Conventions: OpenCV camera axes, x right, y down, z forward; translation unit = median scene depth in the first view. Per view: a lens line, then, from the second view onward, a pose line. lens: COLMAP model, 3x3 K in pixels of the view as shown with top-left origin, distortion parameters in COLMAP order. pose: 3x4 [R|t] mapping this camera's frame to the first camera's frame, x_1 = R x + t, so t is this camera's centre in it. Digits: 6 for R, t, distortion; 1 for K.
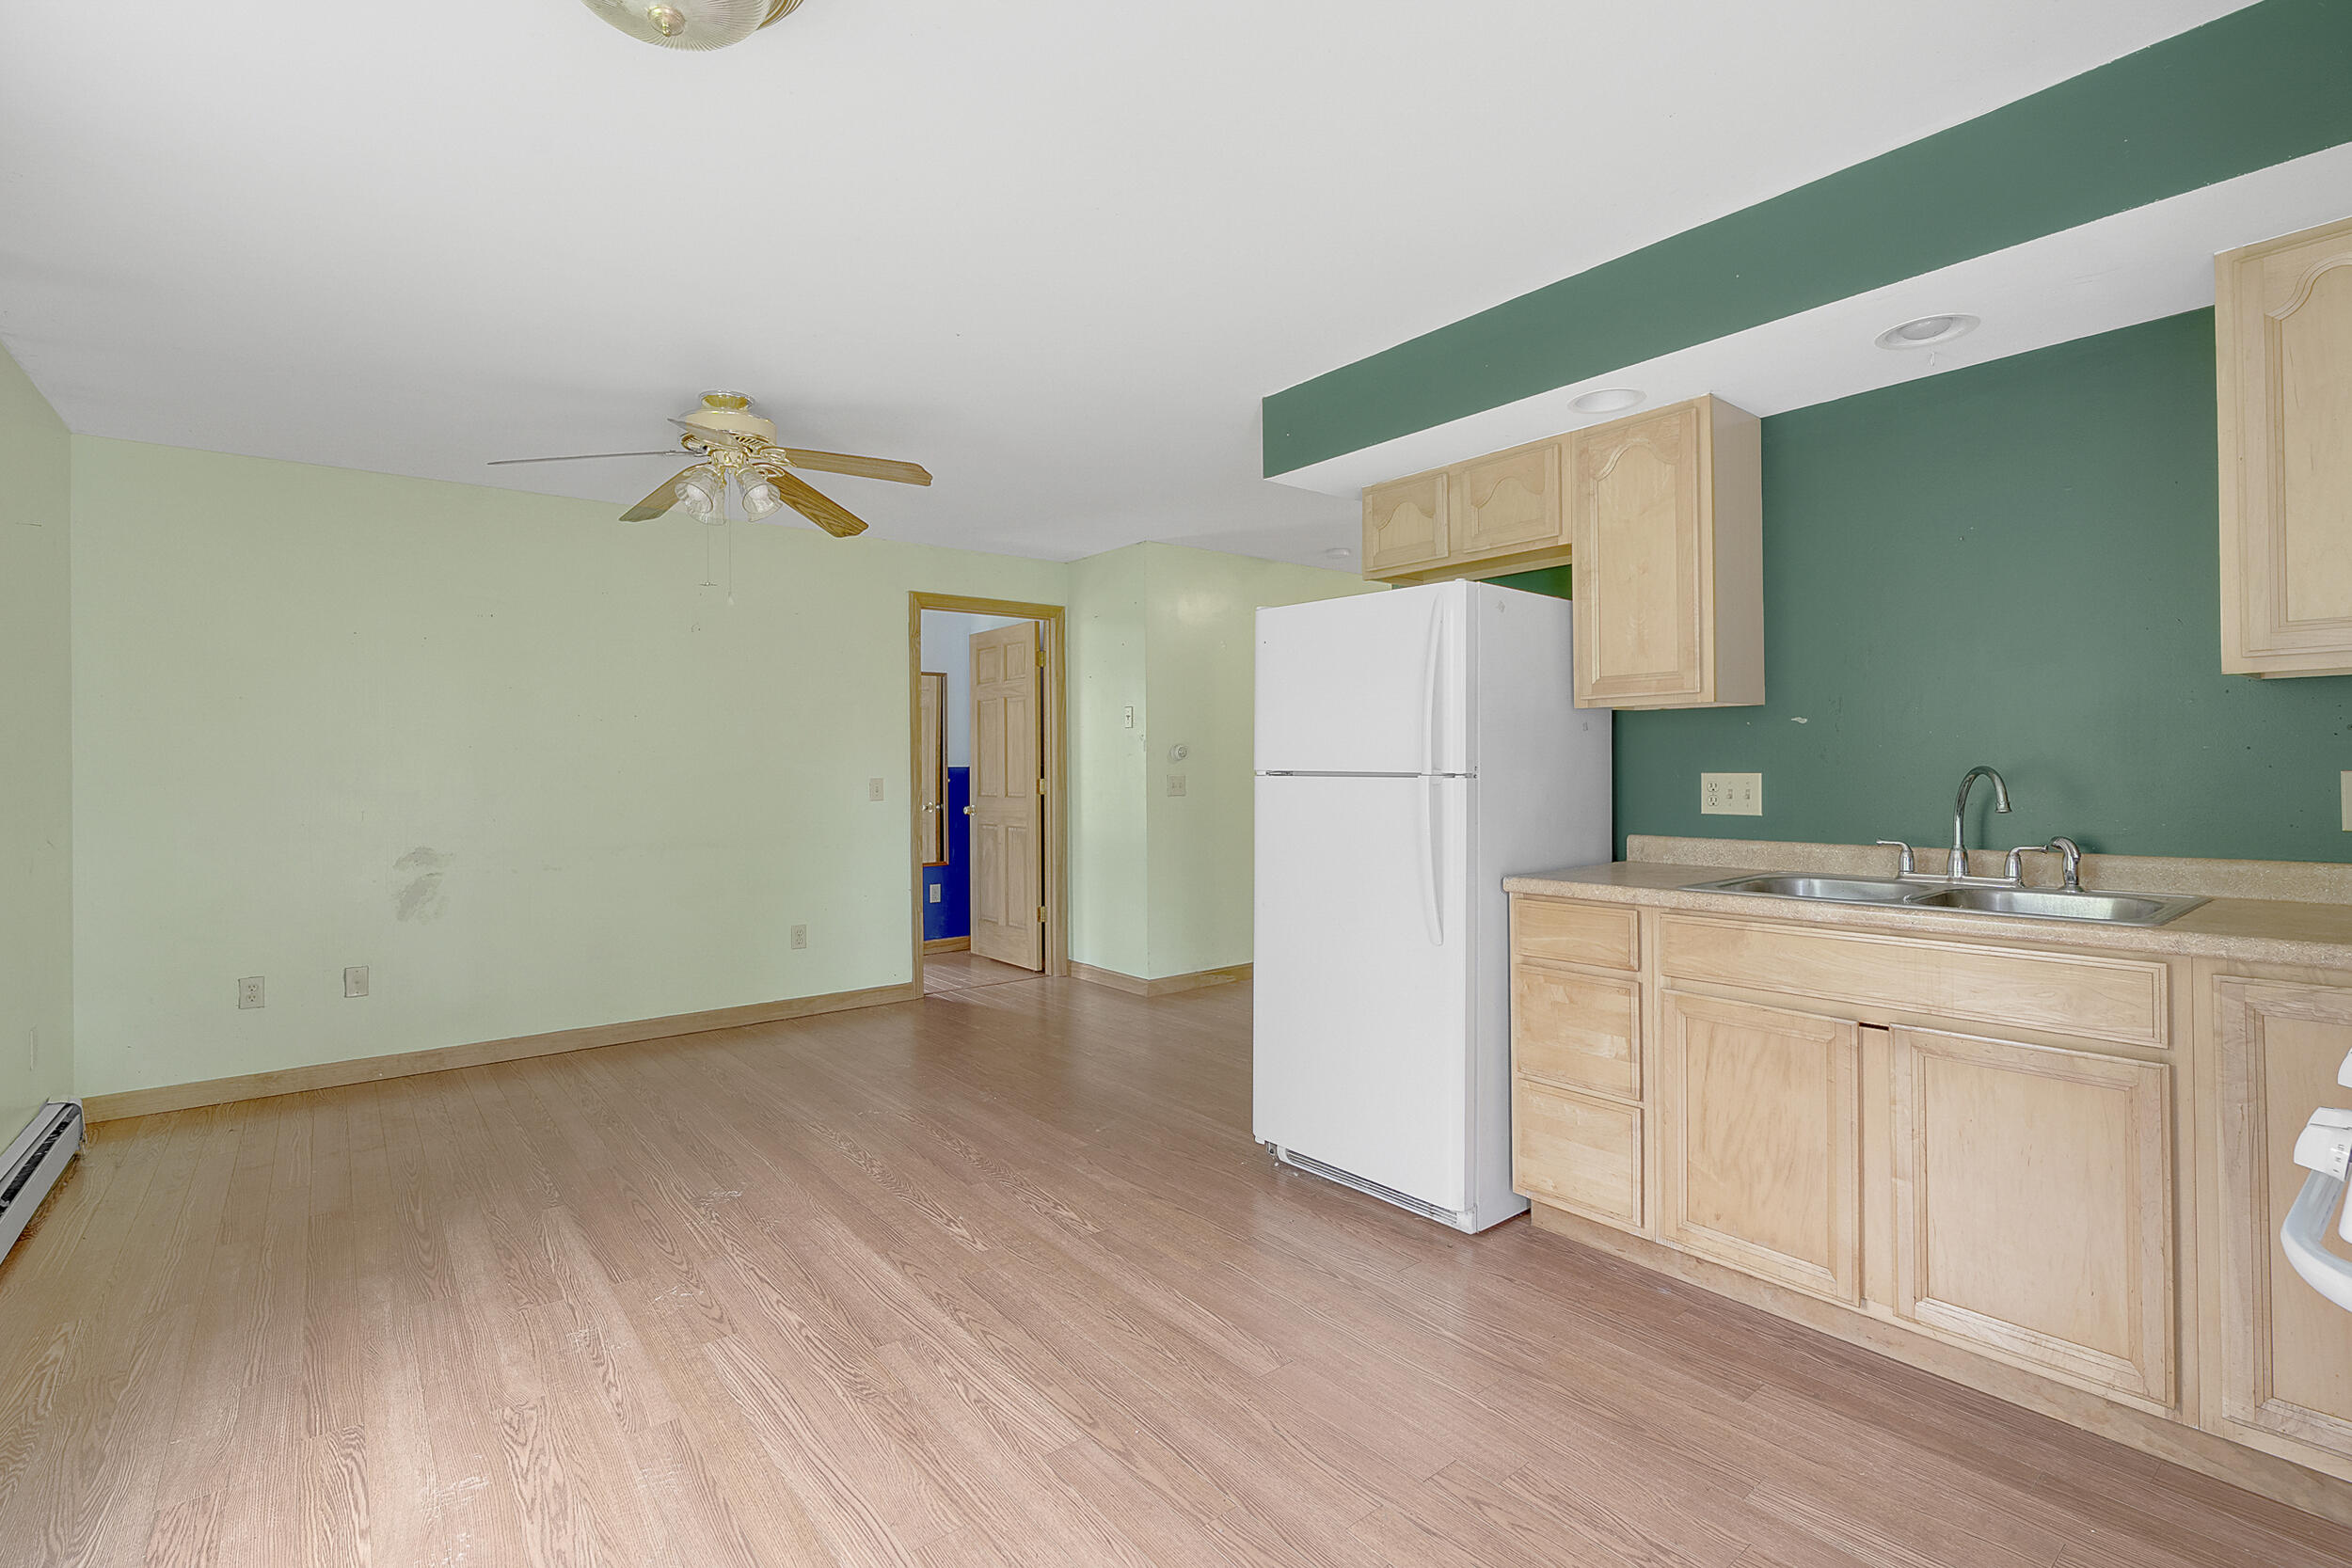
lens RADIAL K [[1080.7, 0, 1149.0], [0, 1080.7, 748.0], [0, 0, 1]] dist [-0.003443, 0.001375]
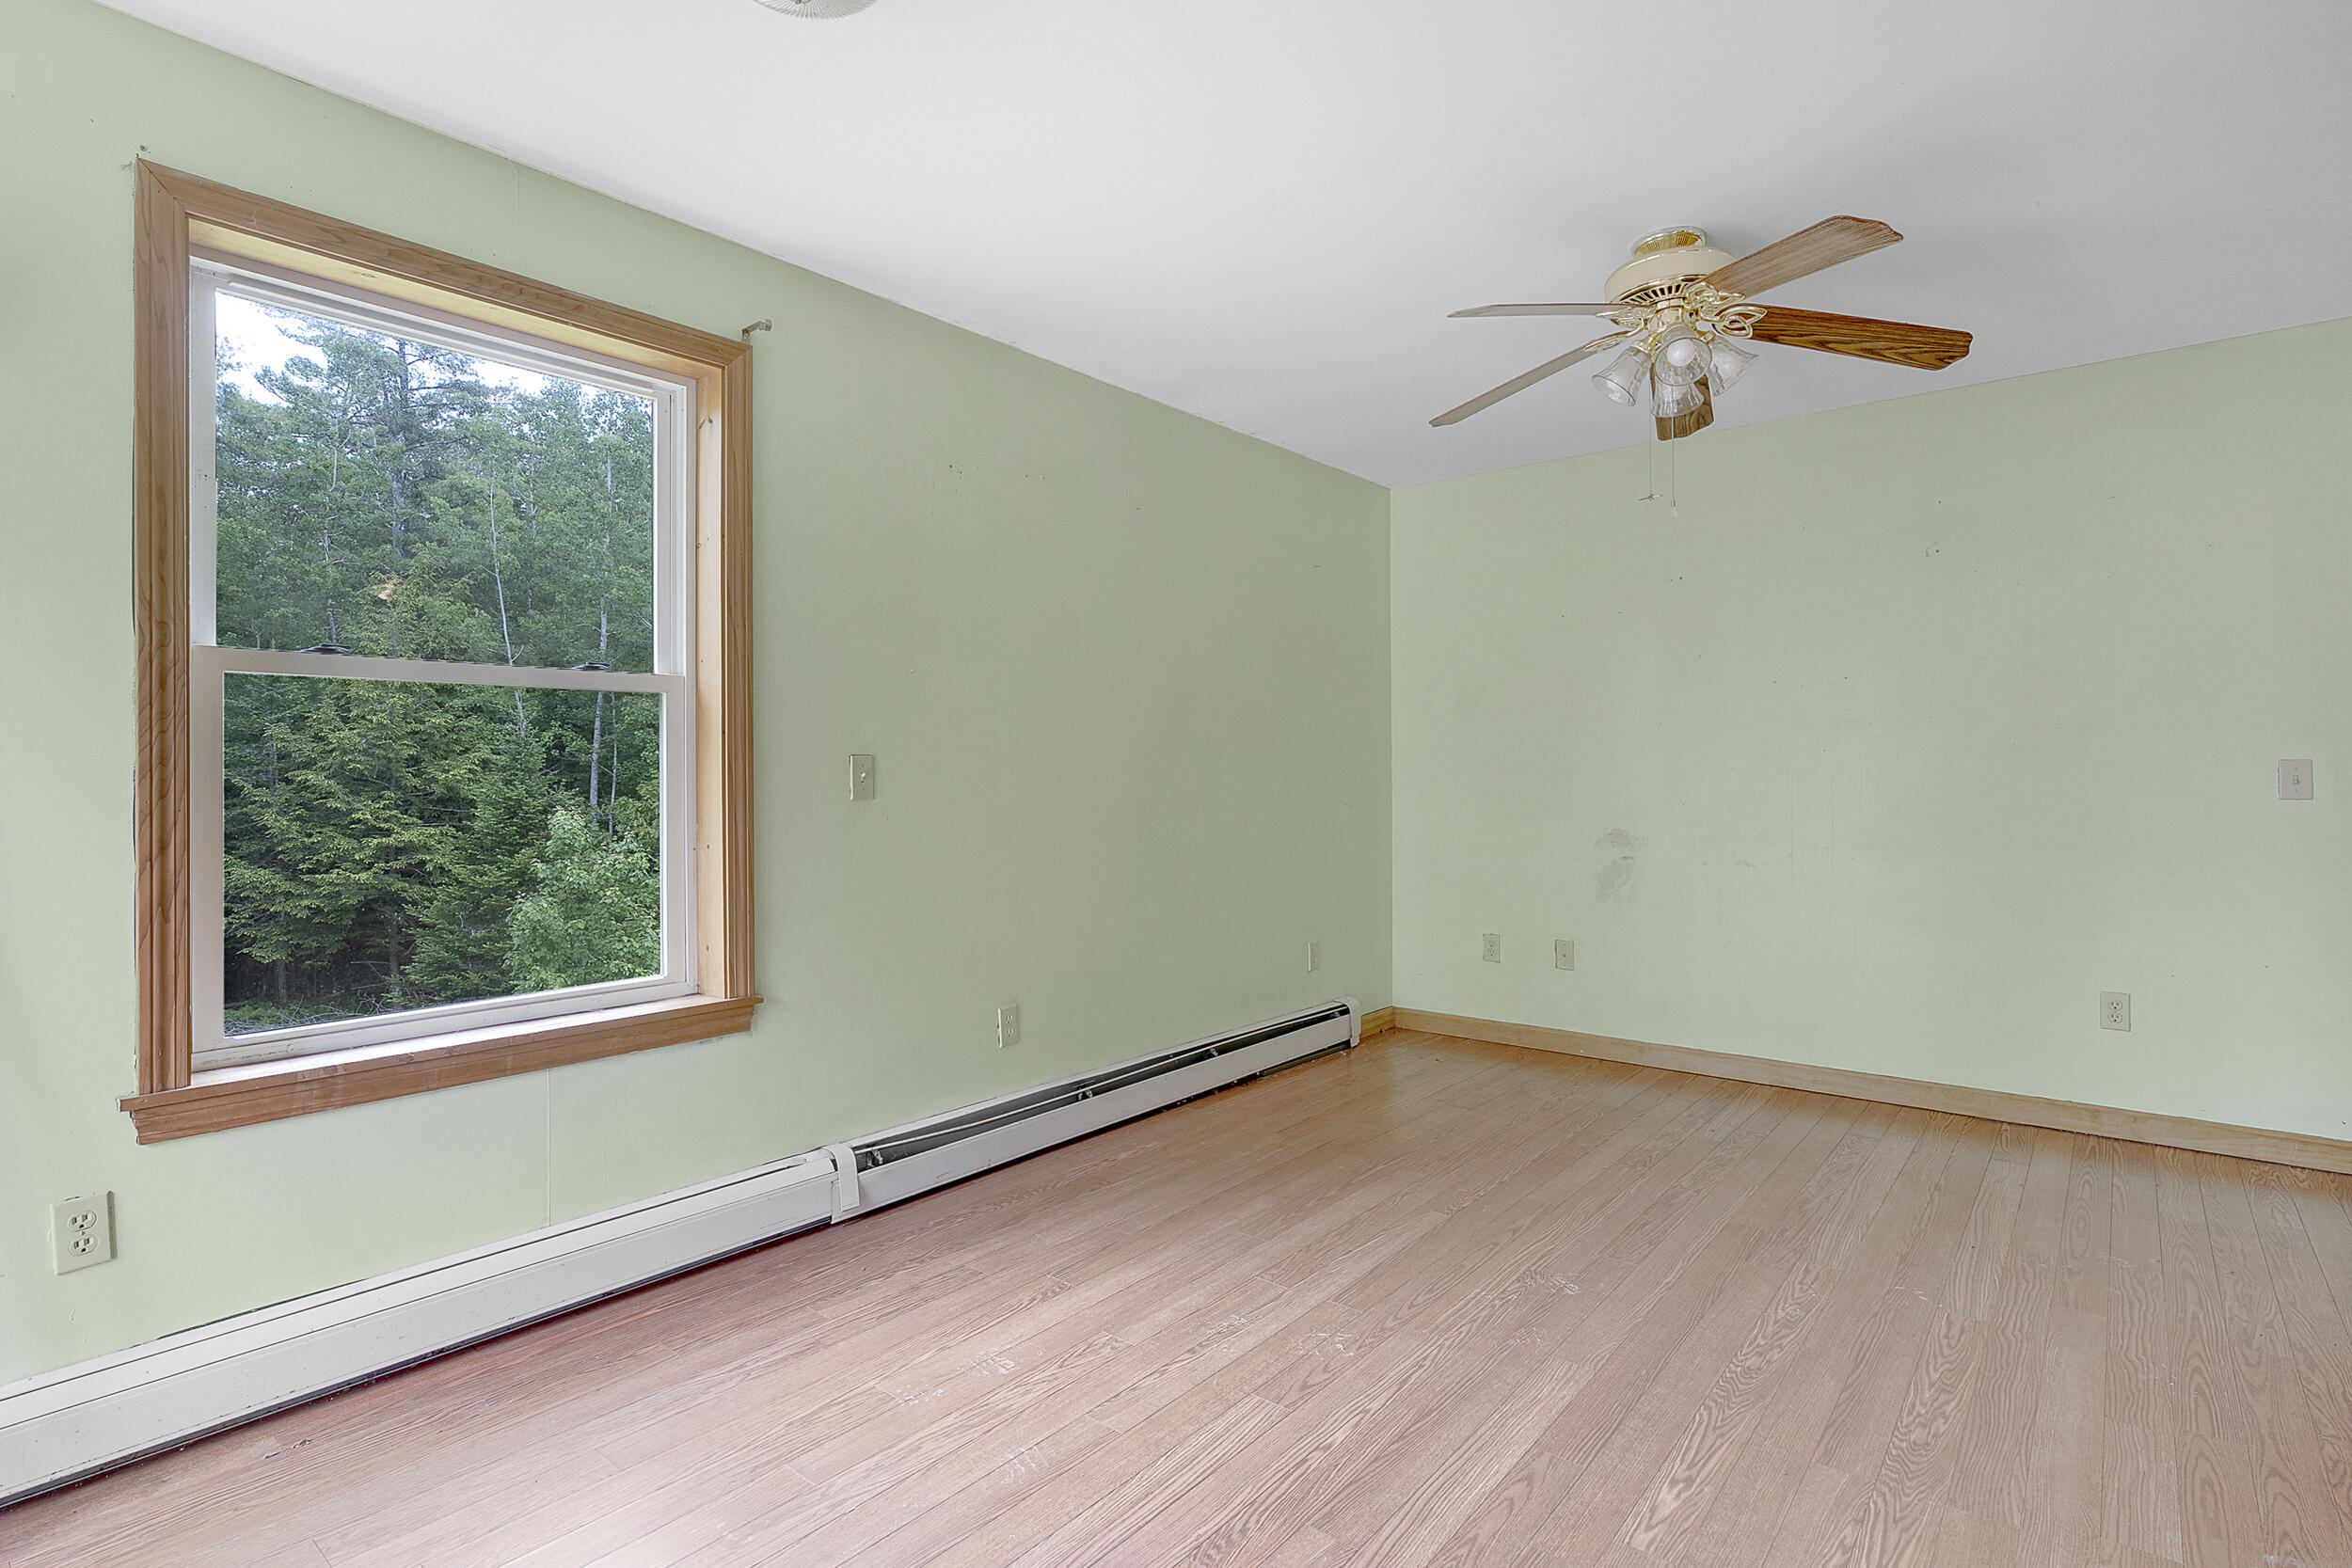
lens RADIAL K [[1141.1, 0, 1172.8], [0, 1141.1, 772.8], [0, 0, 1]] dist [-0.006370, 0.000397]
pose [[0.223105, 0.009914, -0.974744, 0.414561], [0.019086, 0.999712, 0.014537, 0.032813], [0.974607, -0.021847, 0.222852, 0.667616]]
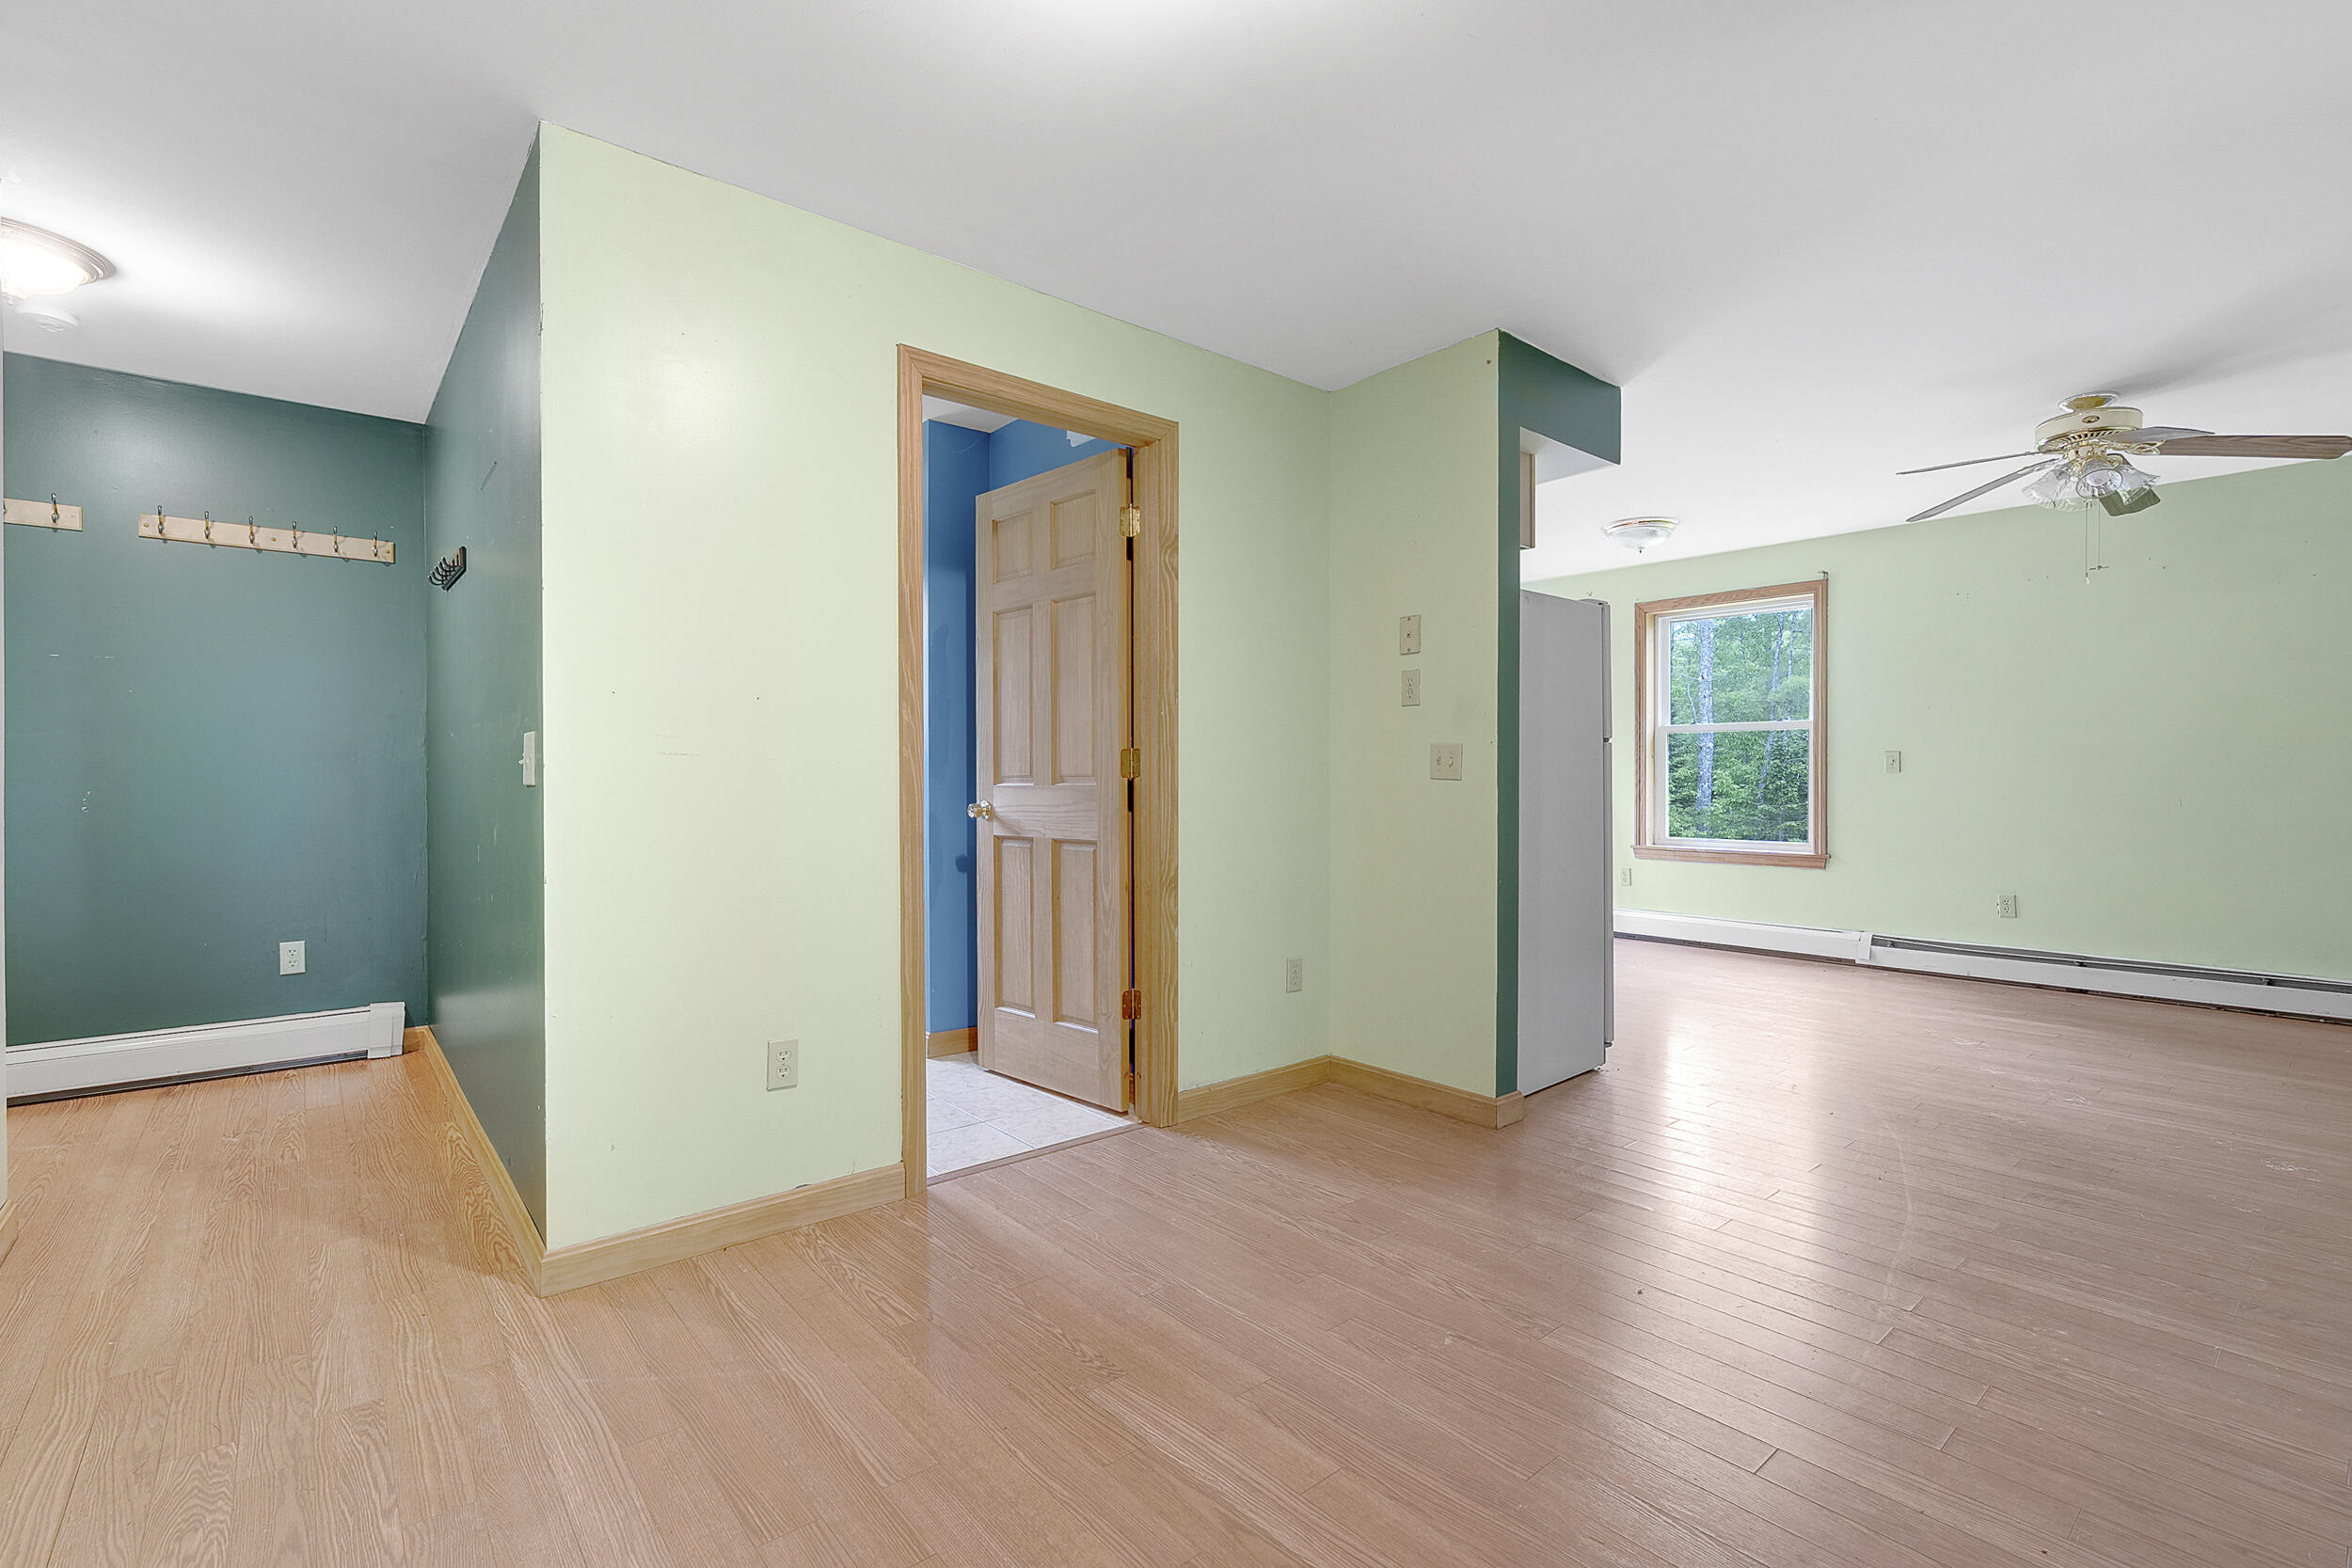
lens RADIAL K [[1080.7, 0, 1173.1], [0, 1080.7, 775.4], [0, 0, 1]] dist [-0.003443, 0.001375]
pose [[-0.999007, 0.011941, -0.042934, 1.281542], [0.012634, 0.999794, -0.015903, 0.166937], [0.042735, -0.016429, -0.998951, 5.292634]]
